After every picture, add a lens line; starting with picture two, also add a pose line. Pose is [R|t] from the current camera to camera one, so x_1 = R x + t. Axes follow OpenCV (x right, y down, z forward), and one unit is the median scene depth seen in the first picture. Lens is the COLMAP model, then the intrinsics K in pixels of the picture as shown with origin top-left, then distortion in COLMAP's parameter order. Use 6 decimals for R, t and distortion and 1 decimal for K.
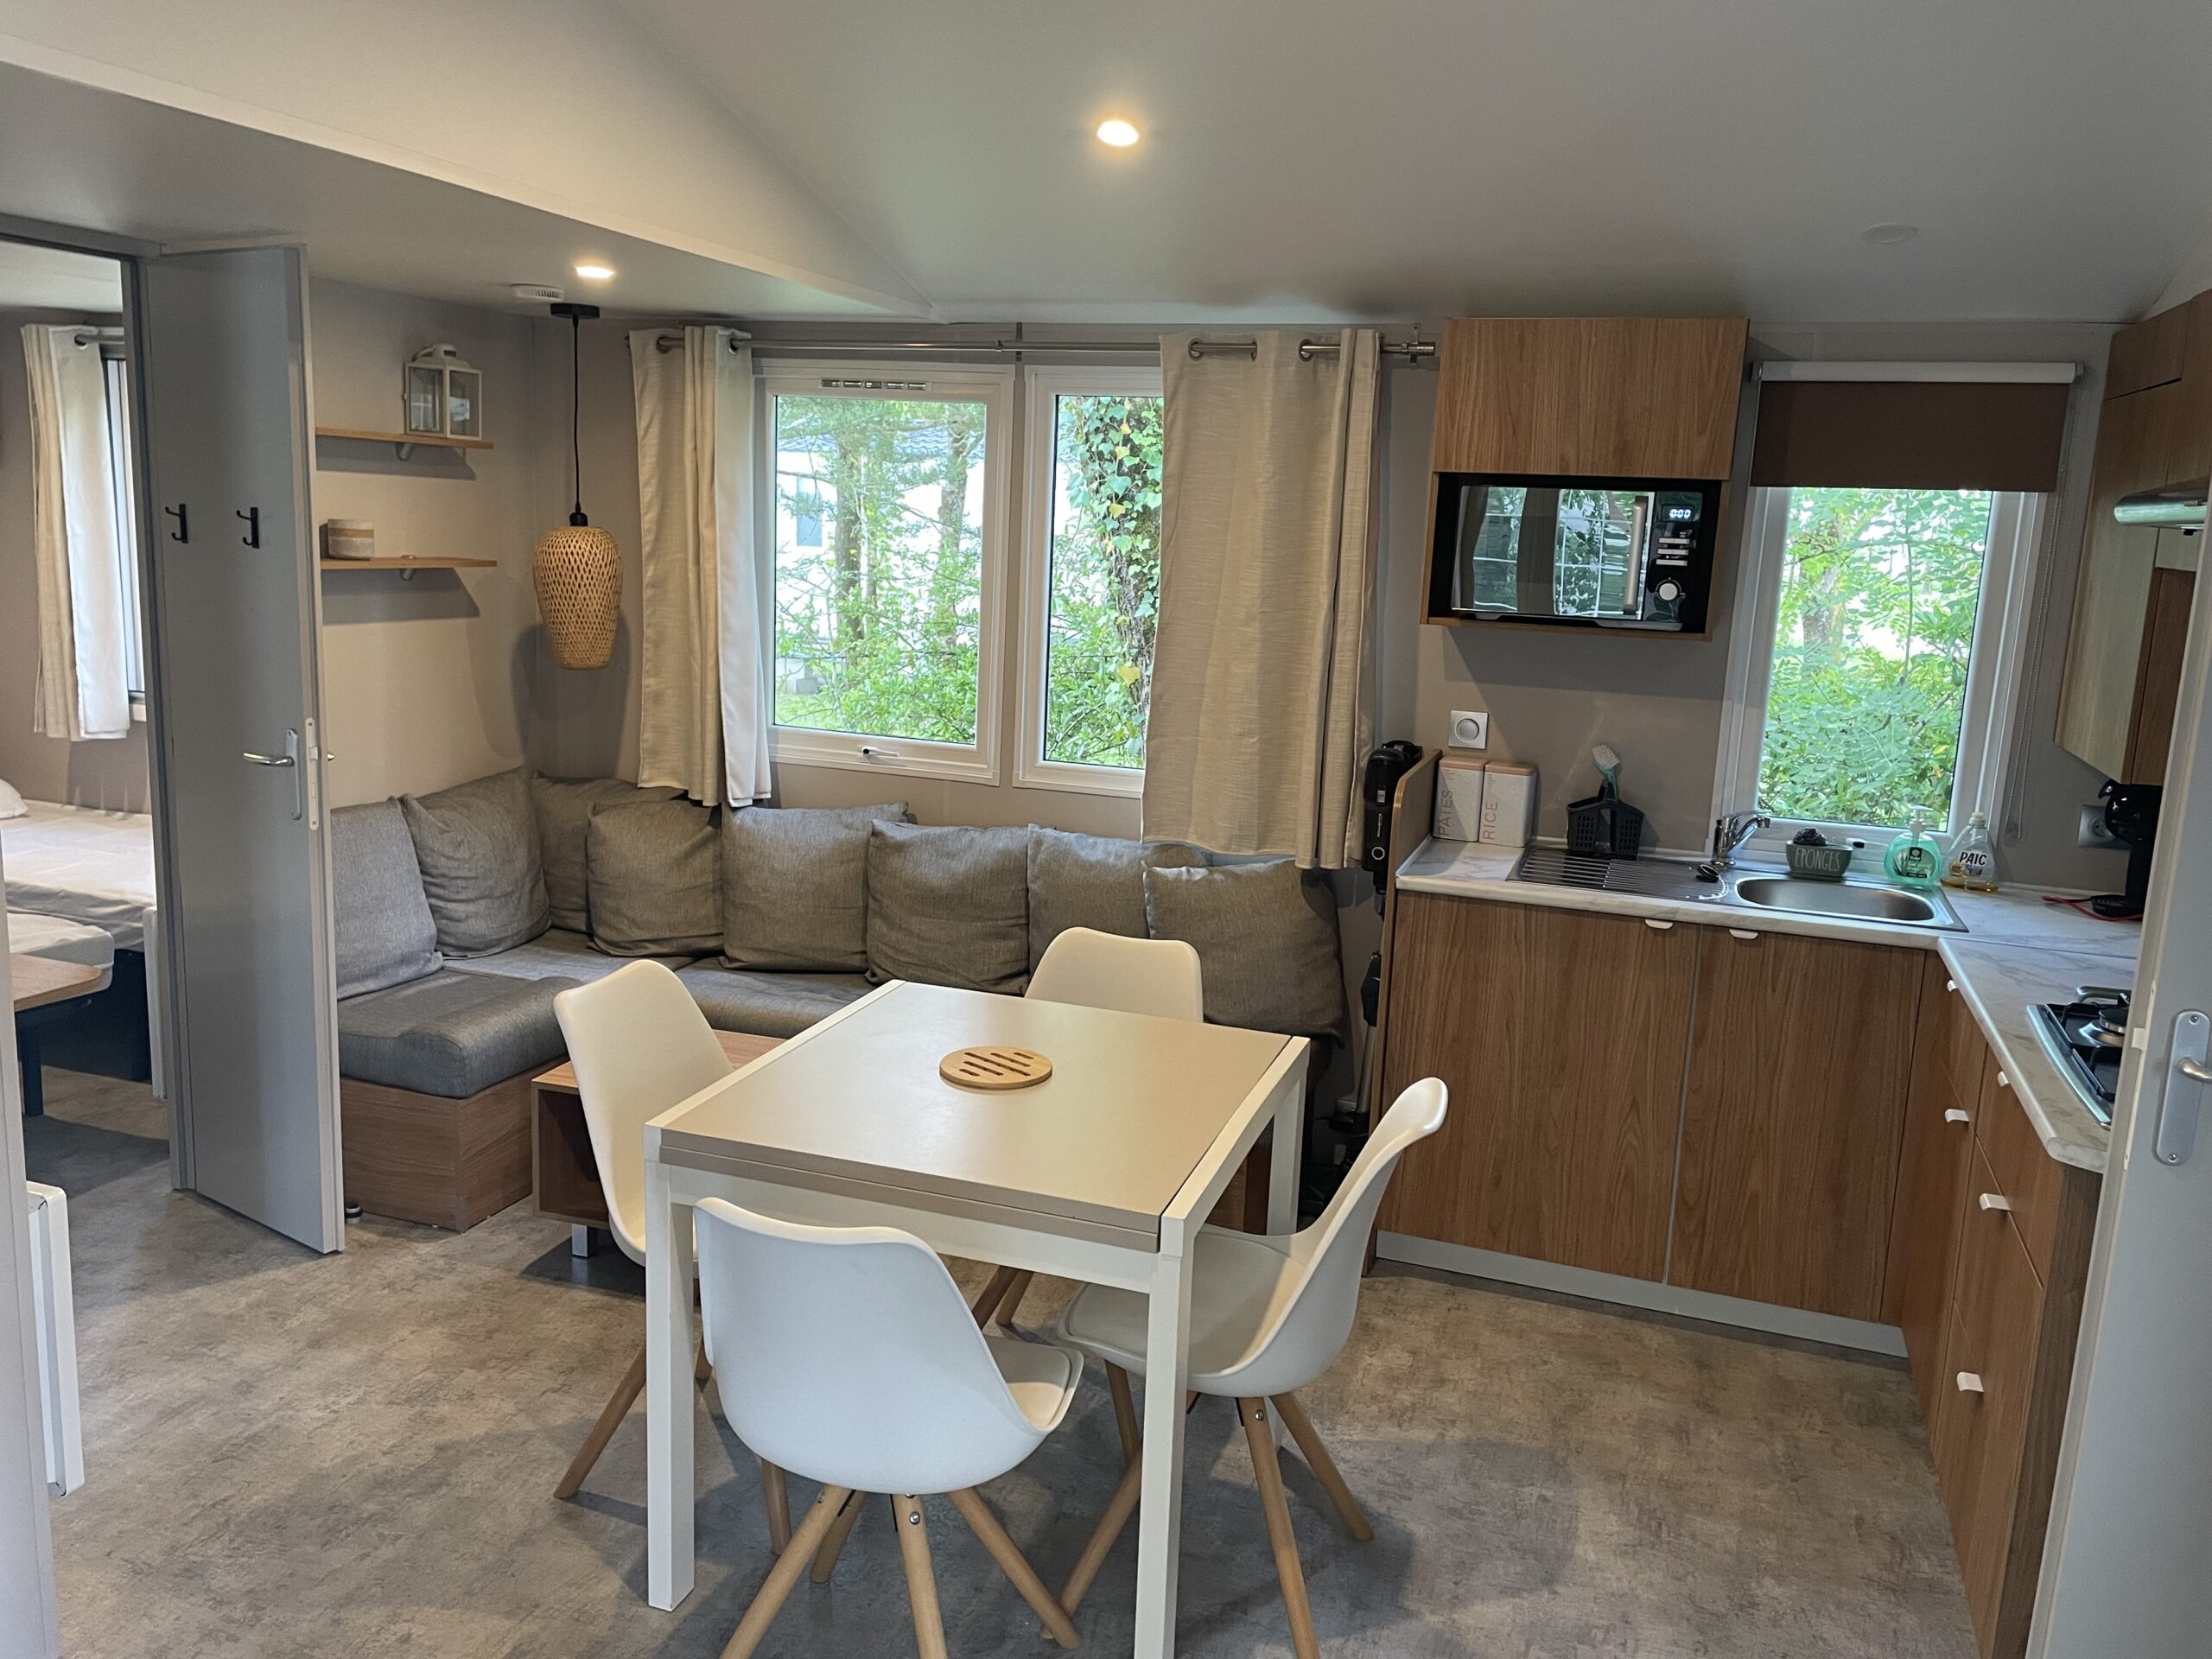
lens RADIAL K [[1703.1, 0, 1106.0], [0, 1703.1, 829.5], [0, 0, 1]] dist [0.002660, -0.002439]
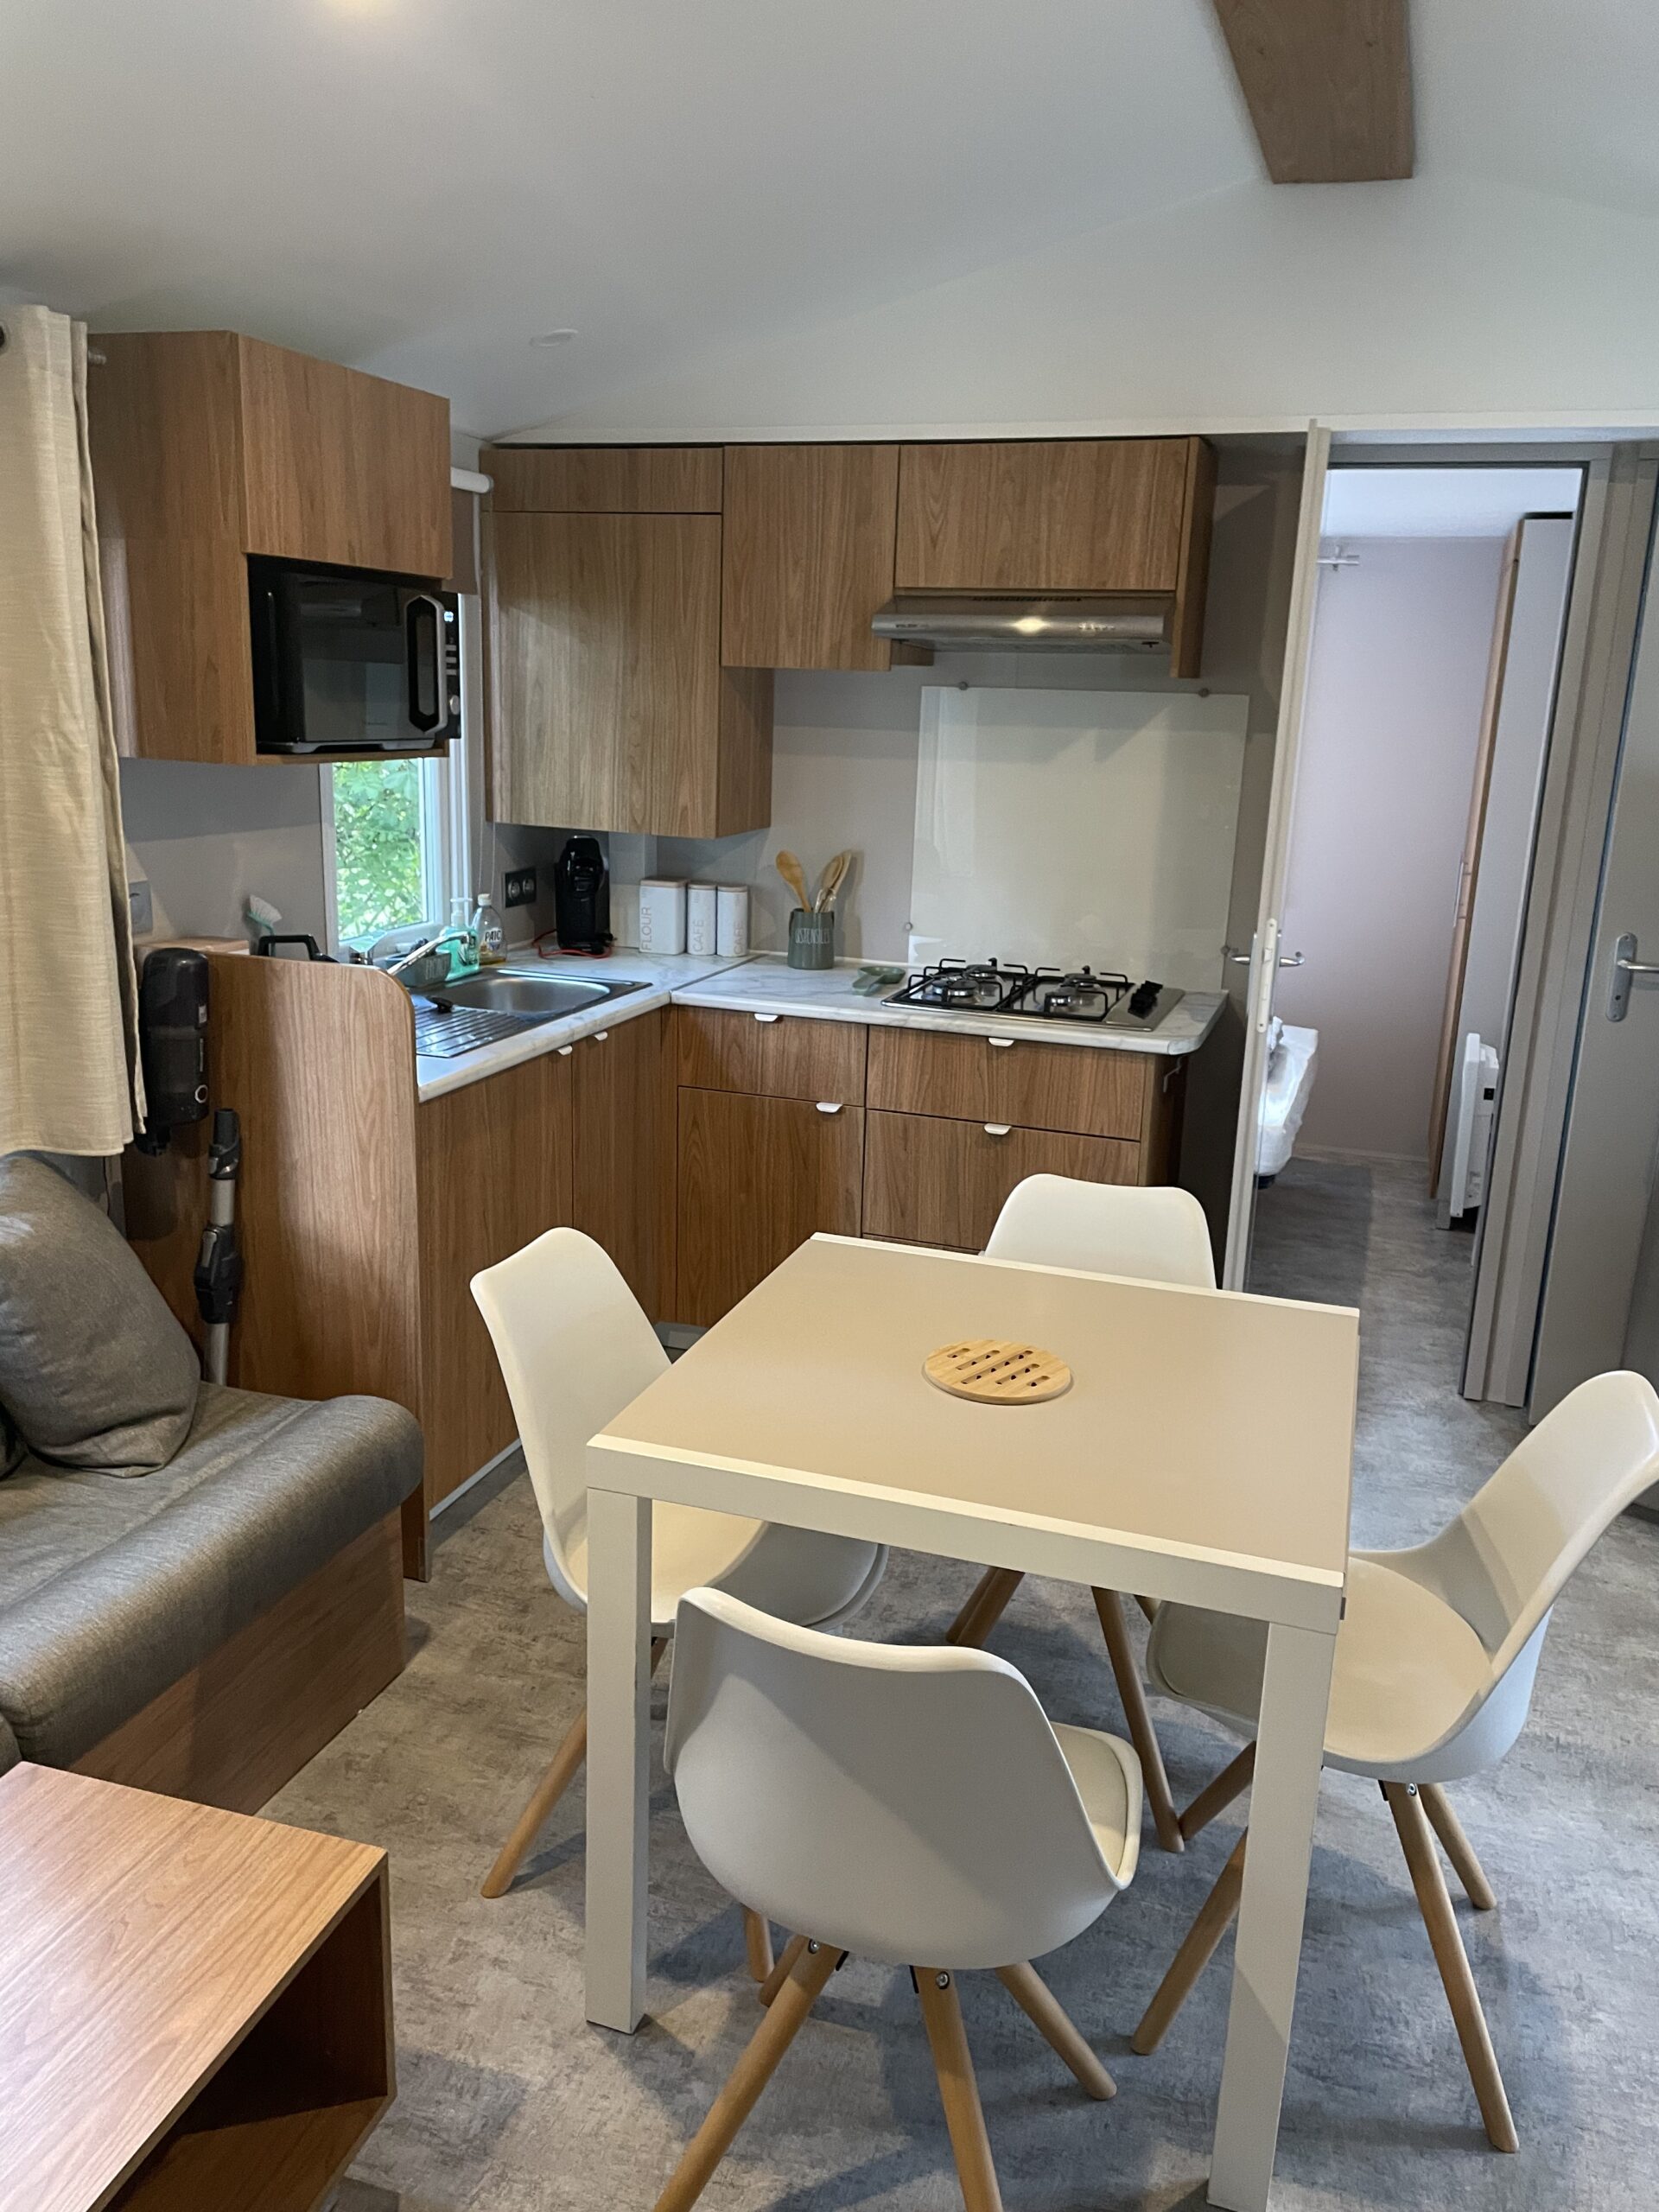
lens RADIAL K [[1703.1, 0, 829.5], [0, 1703.1, 1106.0], [0, 0, 1]] dist [0.002660, -0.002439]
pose [[-0.011924, -0.282765, 0.959115, -0.607028], [0.146379, 0.948356, 0.281413, -0.162445], [-0.989157, 0.143750, 0.030083, 0.801406]]
